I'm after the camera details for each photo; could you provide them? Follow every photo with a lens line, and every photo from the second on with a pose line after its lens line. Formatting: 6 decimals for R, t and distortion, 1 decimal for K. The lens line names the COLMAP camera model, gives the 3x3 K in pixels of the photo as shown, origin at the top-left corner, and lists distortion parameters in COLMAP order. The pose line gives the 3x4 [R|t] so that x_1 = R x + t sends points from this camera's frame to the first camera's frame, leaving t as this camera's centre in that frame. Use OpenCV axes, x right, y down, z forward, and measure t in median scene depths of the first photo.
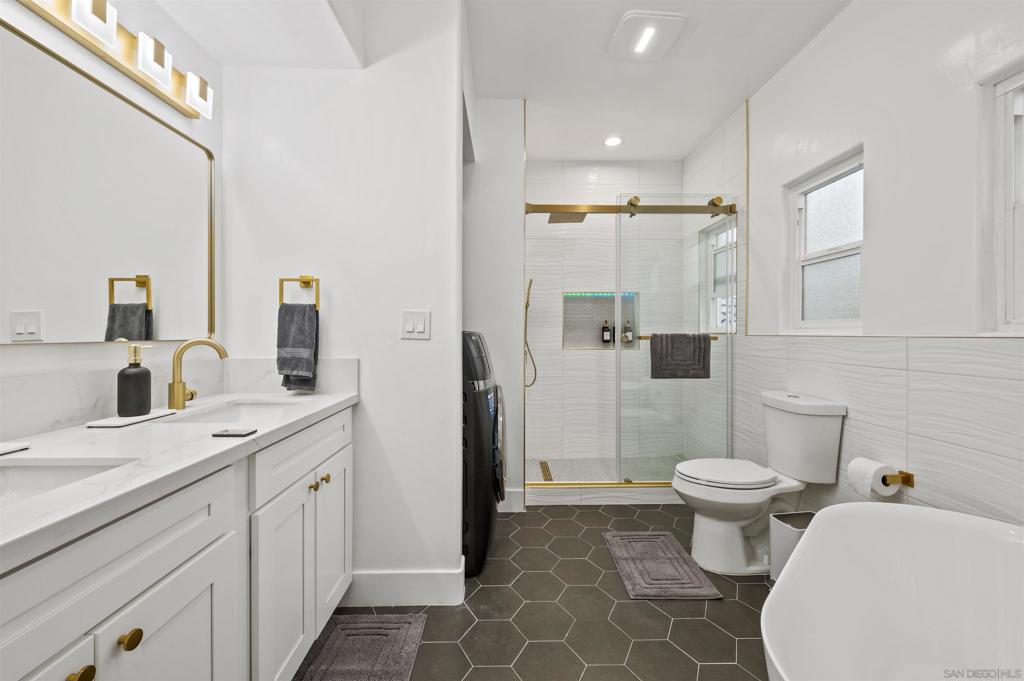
lens RADIAL K [[407.3, 0, 511.8], [0, 407.3, 339.1], [0, 0, 1]] dist [-0.000739, -0.001576]
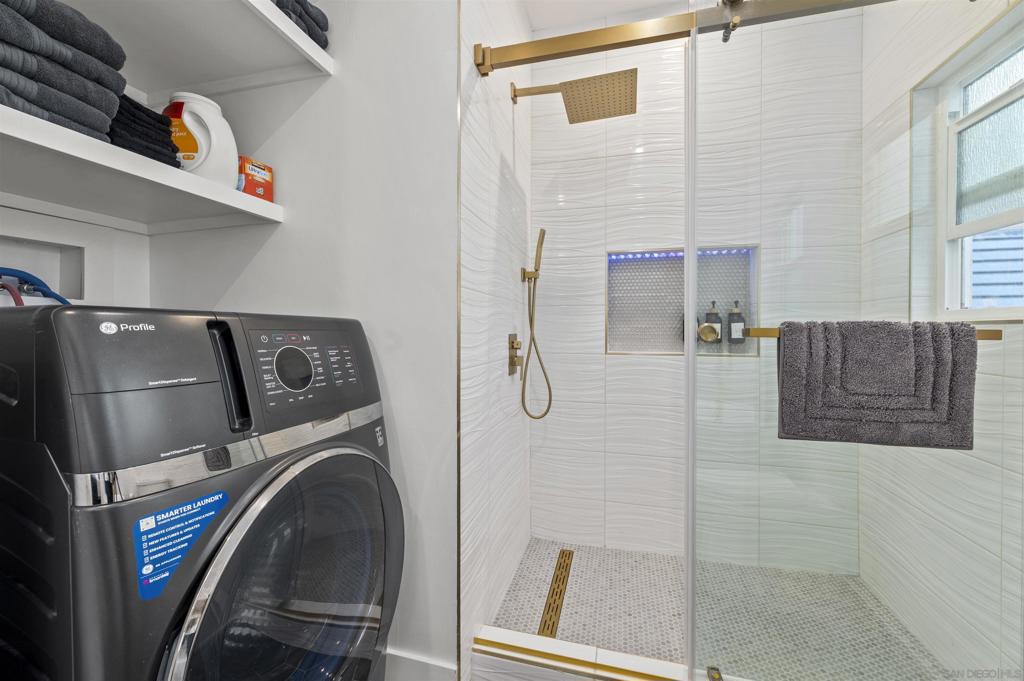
lens RADIAL K [[407.3, 0, 509.3], [0, 407.3, 335.1], [0, 0, 1]] dist [-0.000739, -0.001576]
pose [[0.959705, 0.001912, -0.281004, 0.199368], [-0.001557, 0.999998, 0.001489, -0.001405], [0.281007, -0.000992, 0.959705, 0.543185]]
